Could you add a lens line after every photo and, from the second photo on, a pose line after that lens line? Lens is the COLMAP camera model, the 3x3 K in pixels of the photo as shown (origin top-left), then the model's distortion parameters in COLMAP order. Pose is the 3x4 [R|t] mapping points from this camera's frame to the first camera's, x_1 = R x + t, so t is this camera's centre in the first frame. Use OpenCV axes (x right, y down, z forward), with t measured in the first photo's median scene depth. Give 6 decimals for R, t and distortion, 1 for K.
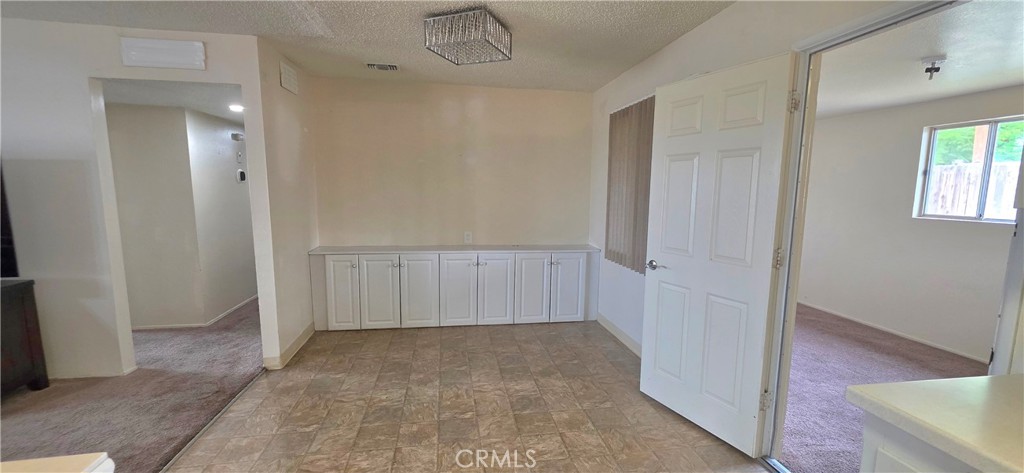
lens RADIAL K [[410.2, 0, 512.1], [0, 410.2, 238.1], [0, 0, 1]] dist [0.001864, -0.000405]
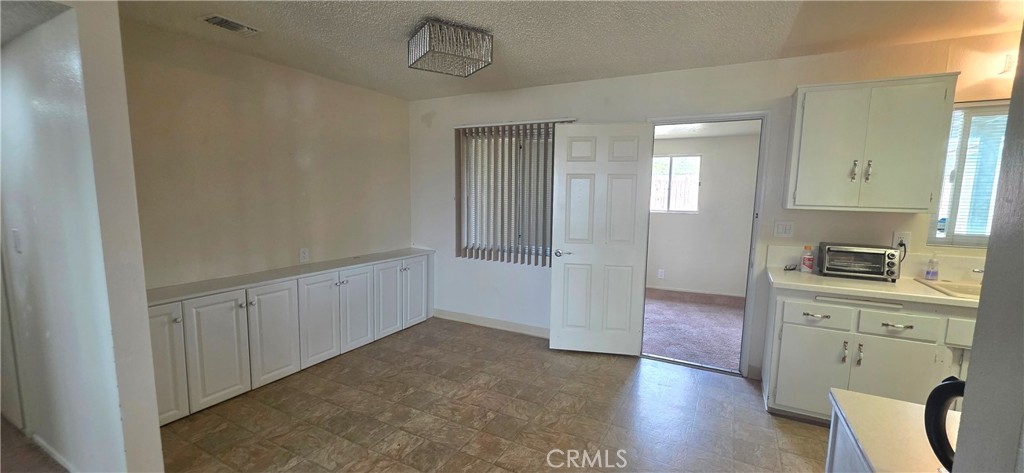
lens RADIAL K [[410.2, 0, 514.4], [0, 410.2, 238.9], [0, 0, 1]] dist [0.001864, -0.000405]
pose [[0.607675, -0.095347, 0.788441, -0.584648], [0.088181, 0.994729, 0.052330, -0.047319], [-0.789275, 0.037726, 0.612880, 0.196273]]
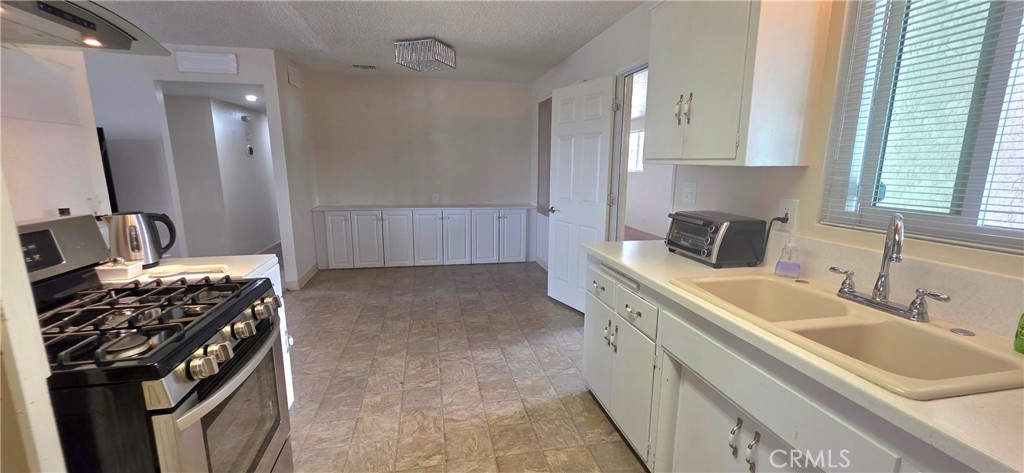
lens RADIAL K [[410.2, 0, 514.0], [0, 410.2, 238.8], [0, 0, 1]] dist [0.001864, -0.000405]
pose [[0.998986, -0.012779, 0.043173, 0.096093], [0.009989, 0.997885, 0.064235, 0.052283], [-0.043902, -0.063739, 0.997000, -0.354955]]
